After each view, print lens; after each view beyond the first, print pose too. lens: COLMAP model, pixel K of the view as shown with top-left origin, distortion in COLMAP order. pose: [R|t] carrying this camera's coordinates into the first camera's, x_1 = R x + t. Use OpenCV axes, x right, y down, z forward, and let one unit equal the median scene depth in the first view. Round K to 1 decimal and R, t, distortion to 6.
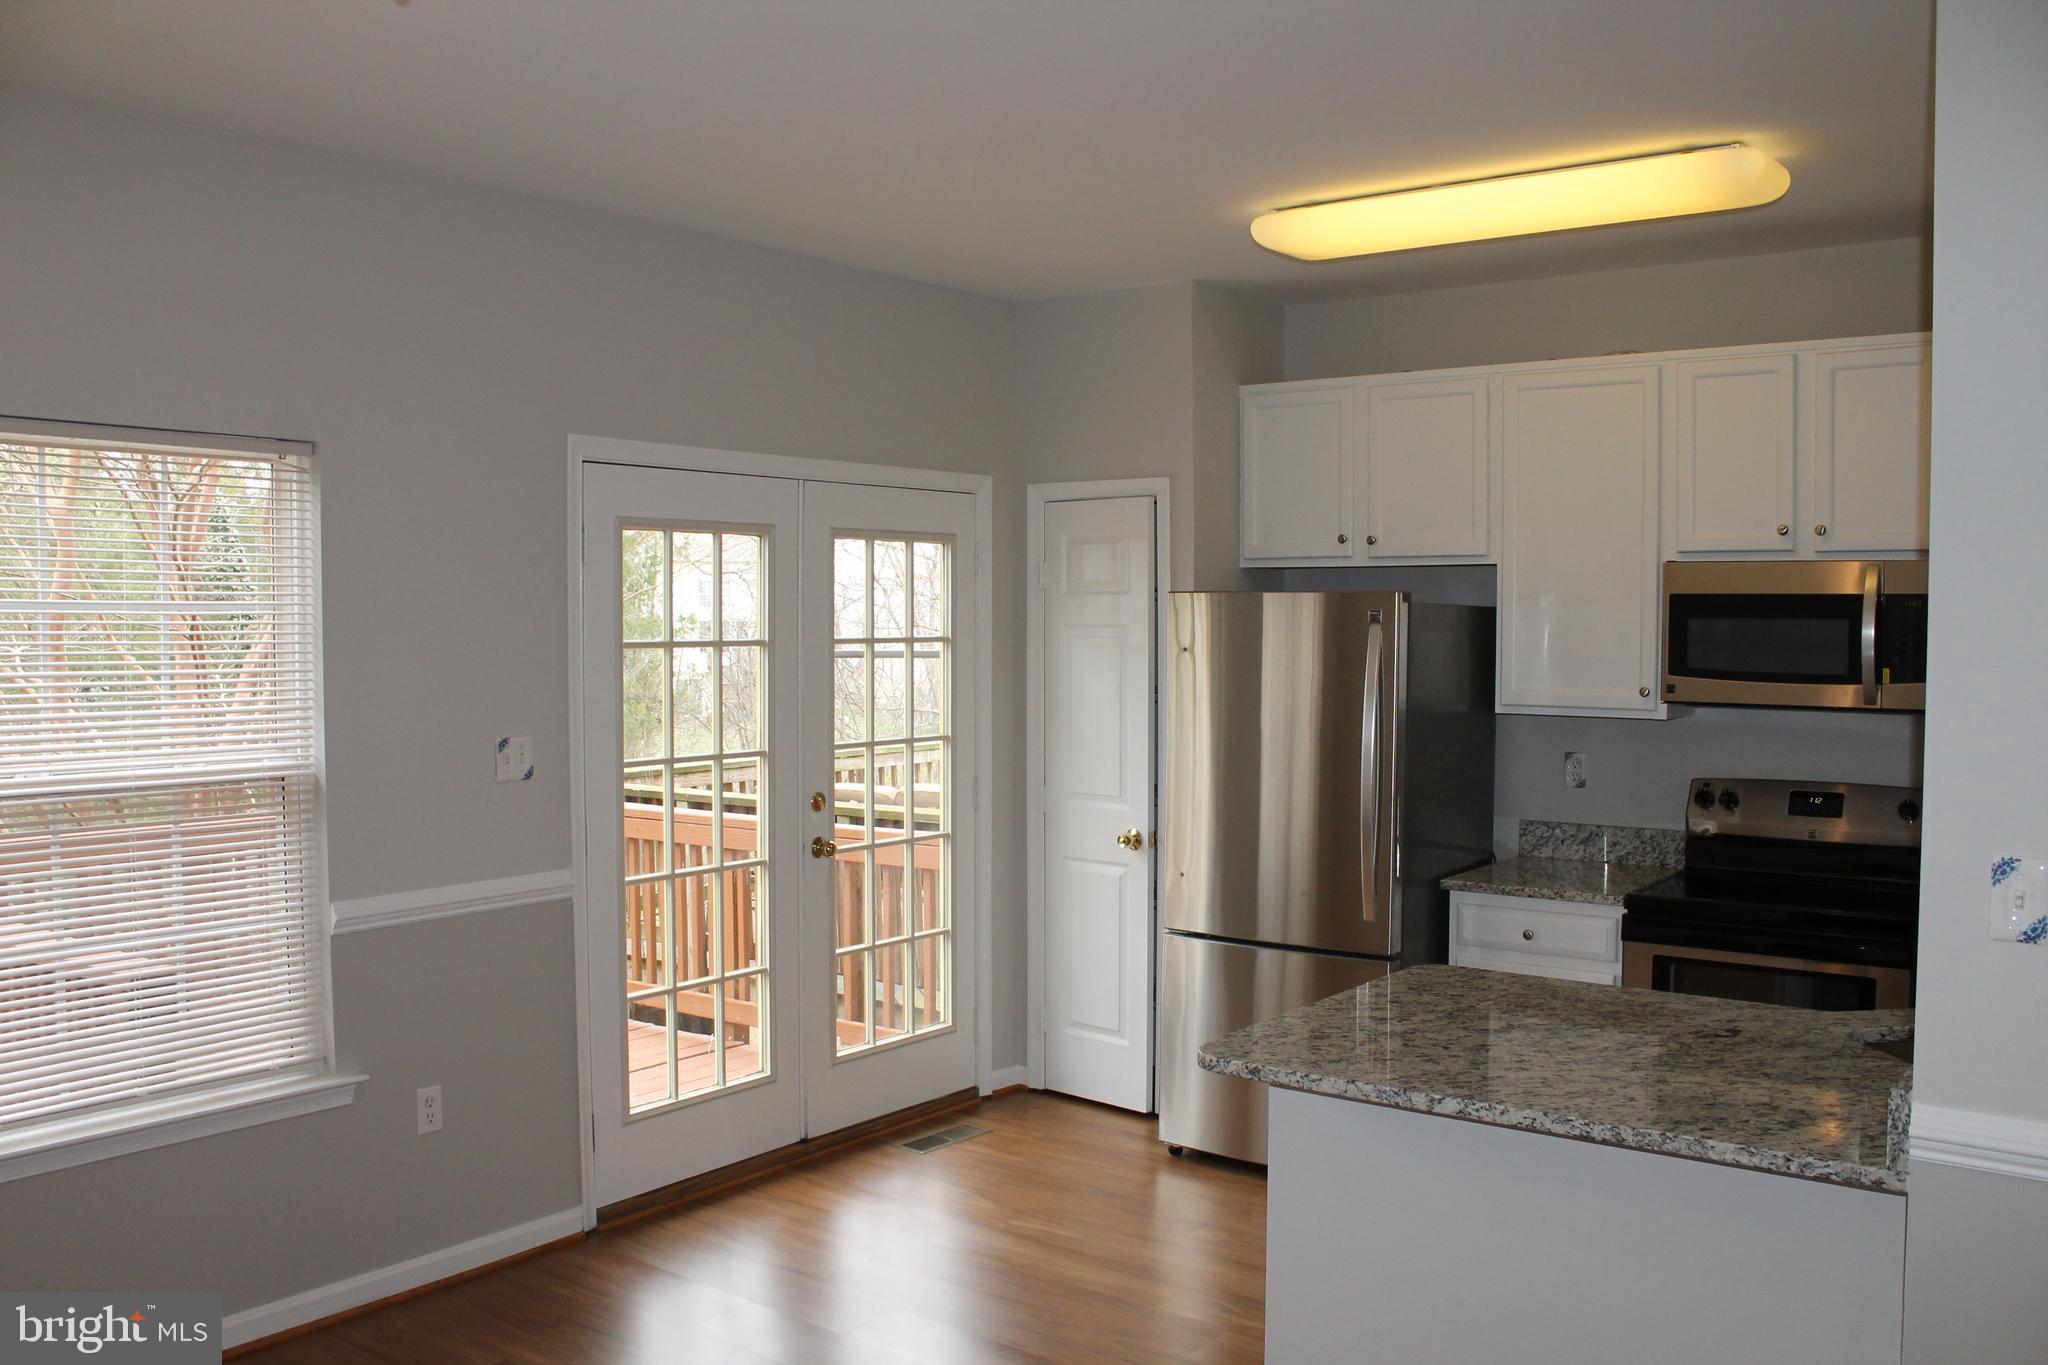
lens RADIAL K [[1728.8, 0, 1018.6], [0, 1728.8, 690.0], [0, 0, 1]] dist [-0.168689, 0.144473]
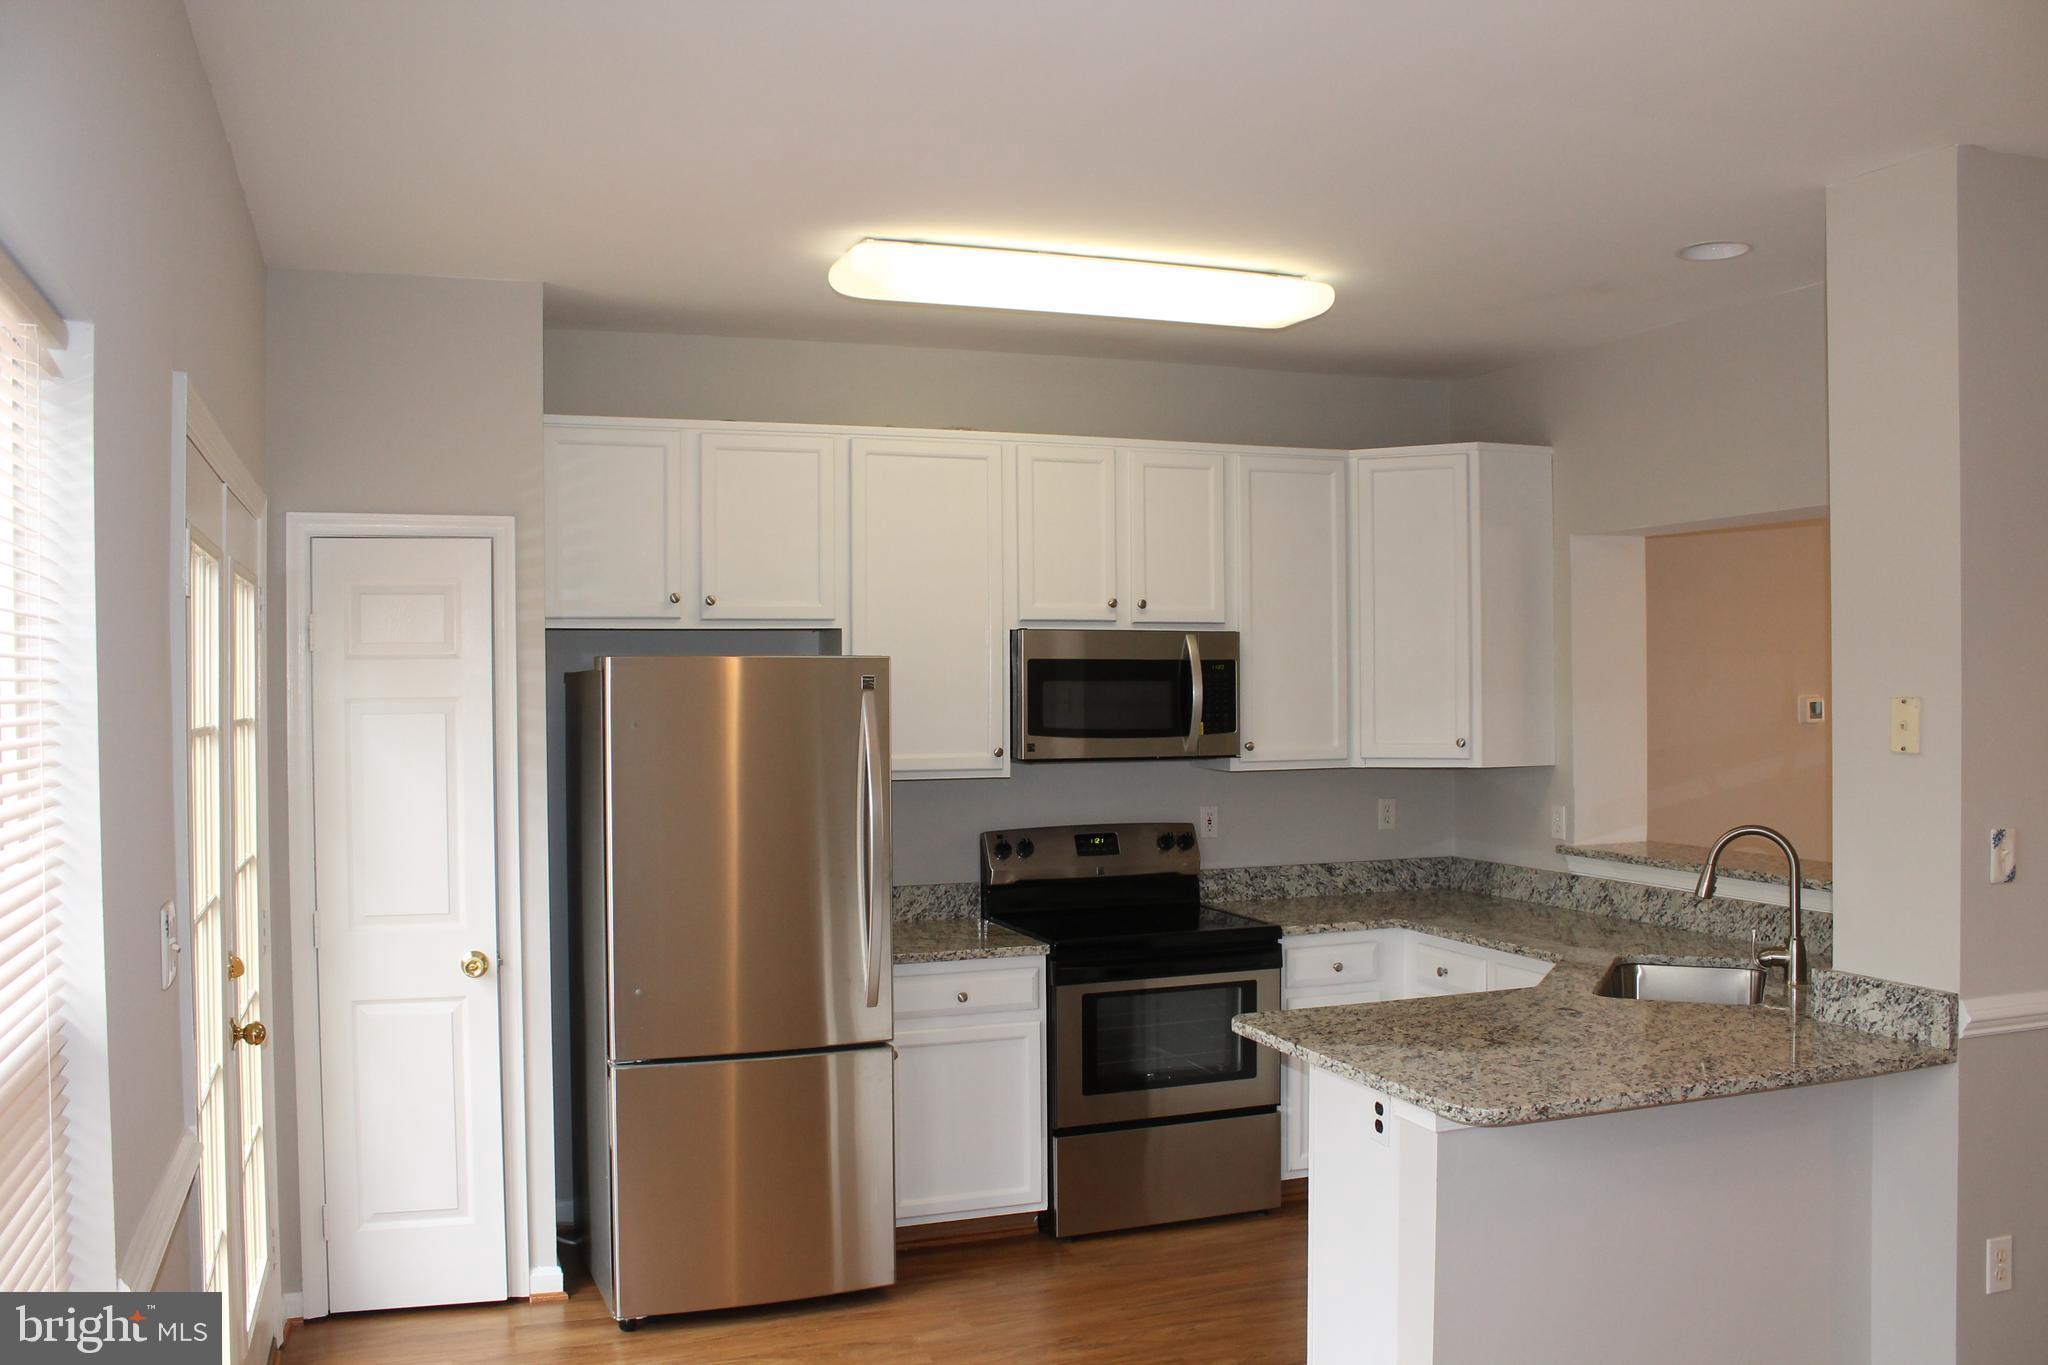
lens RADIAL K [[1728.8, 0, 1018.6], [0, 1728.8, 690.0], [0, 0, 1]] dist [-0.168689, 0.144473]
pose [[0.526834, -0.008828, 0.849923, -0.537650], [0.042472, 0.998970, -0.015951, -0.019746], [-0.848907, 0.044501, 0.526666, 0.419176]]
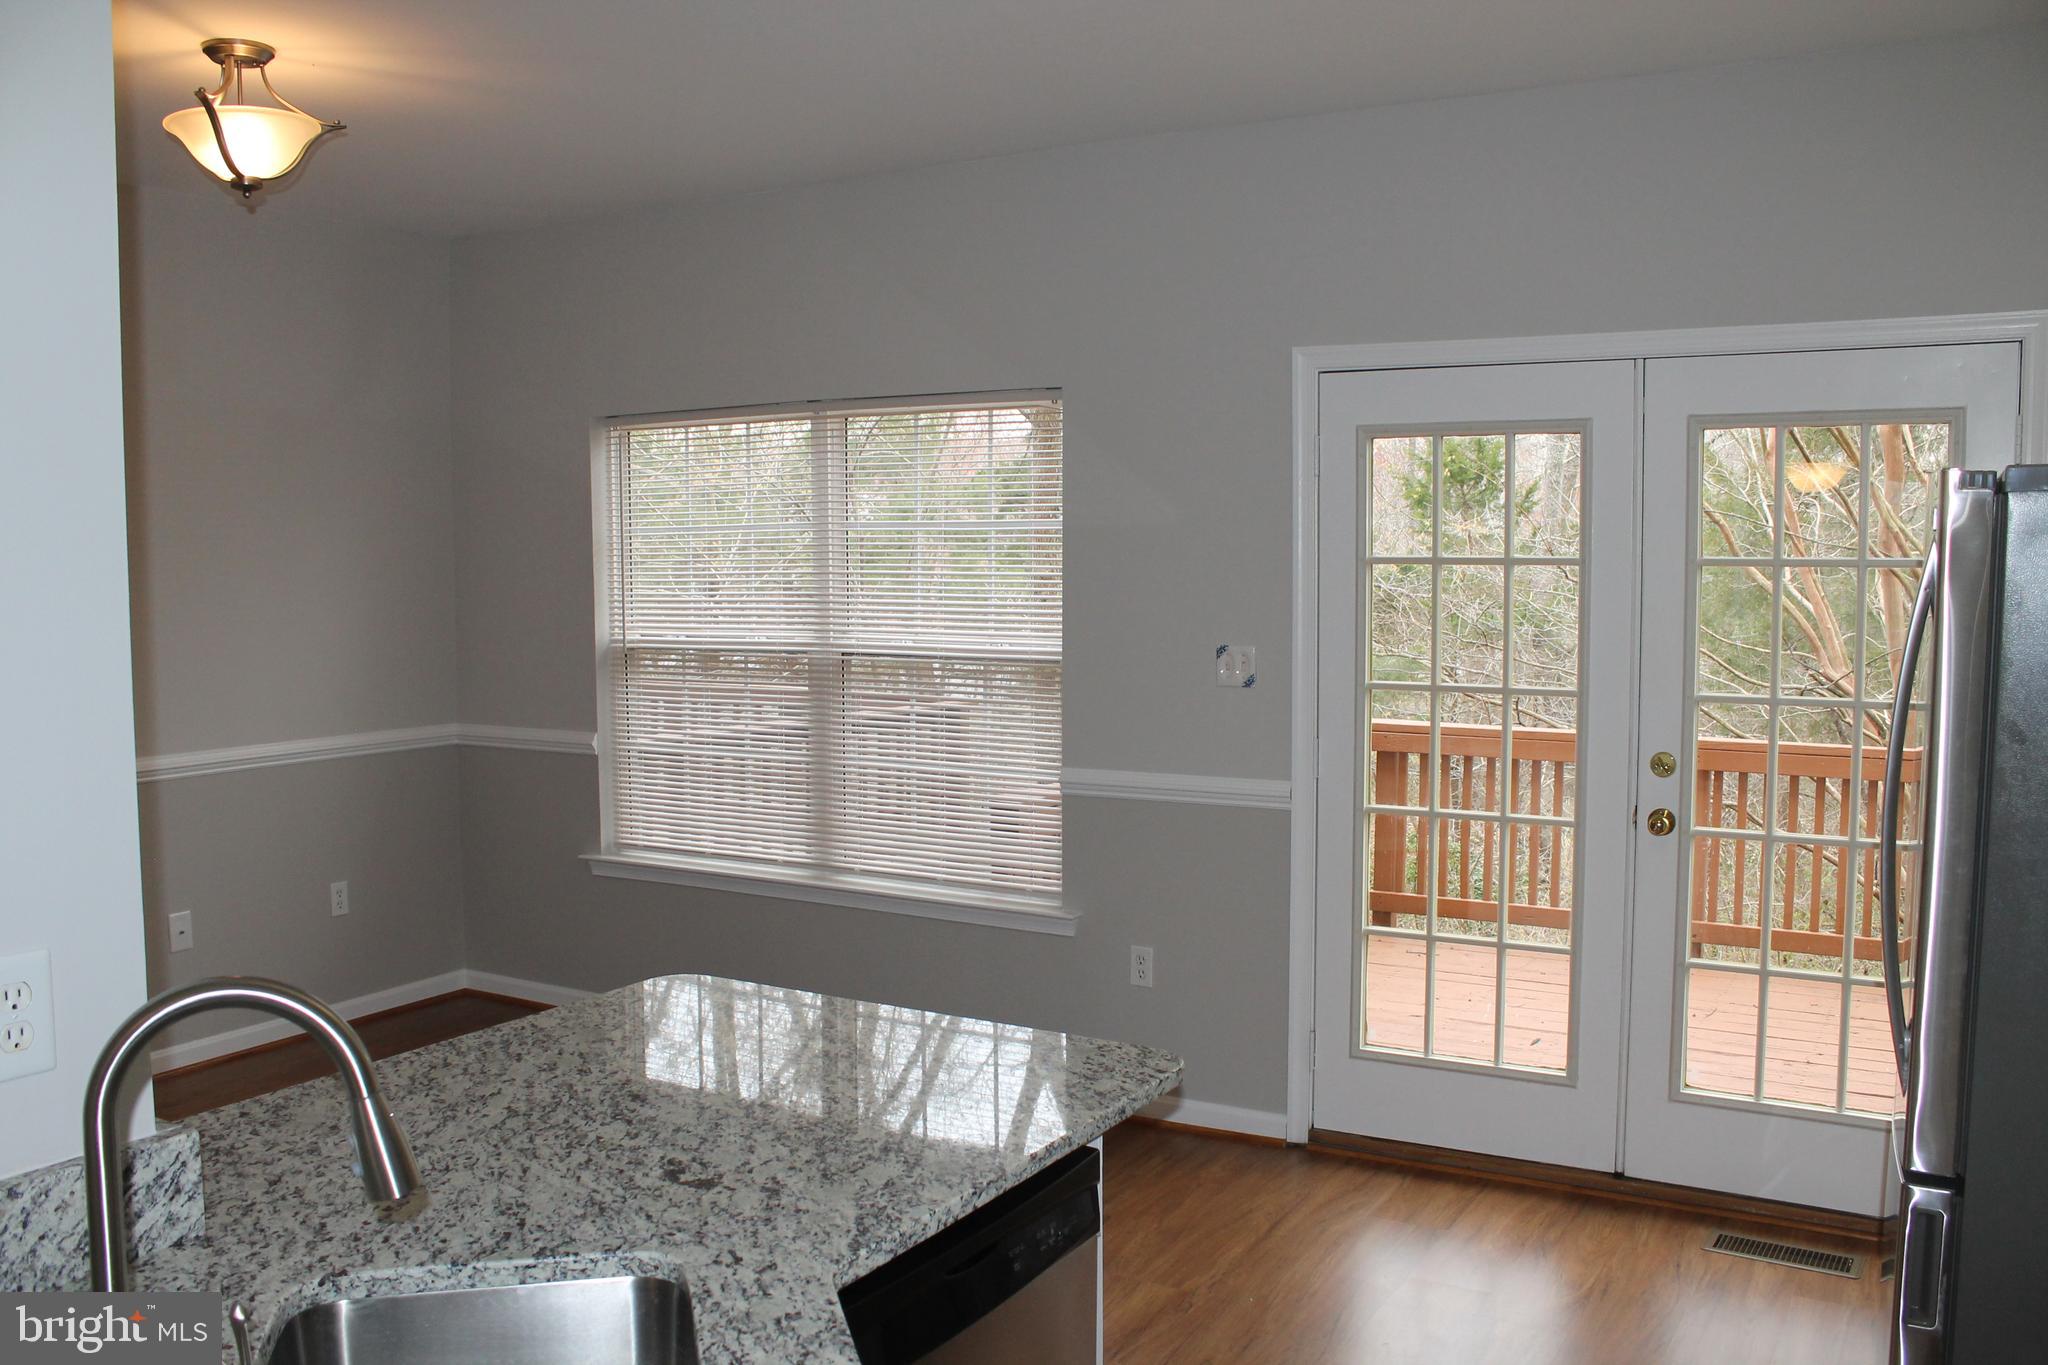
lens RADIAL K [[1763.0, 0, 1024.0], [0, 1763.0, 682.5], [0, 0, 1]] dist [-0.162384, 0.161775]
pose [[0.122615, 0.079660, -0.989252, 0.669838], [-0.034911, 0.996503, 0.075917, -0.024094], [0.991840, 0.025228, 0.124967, 0.645963]]
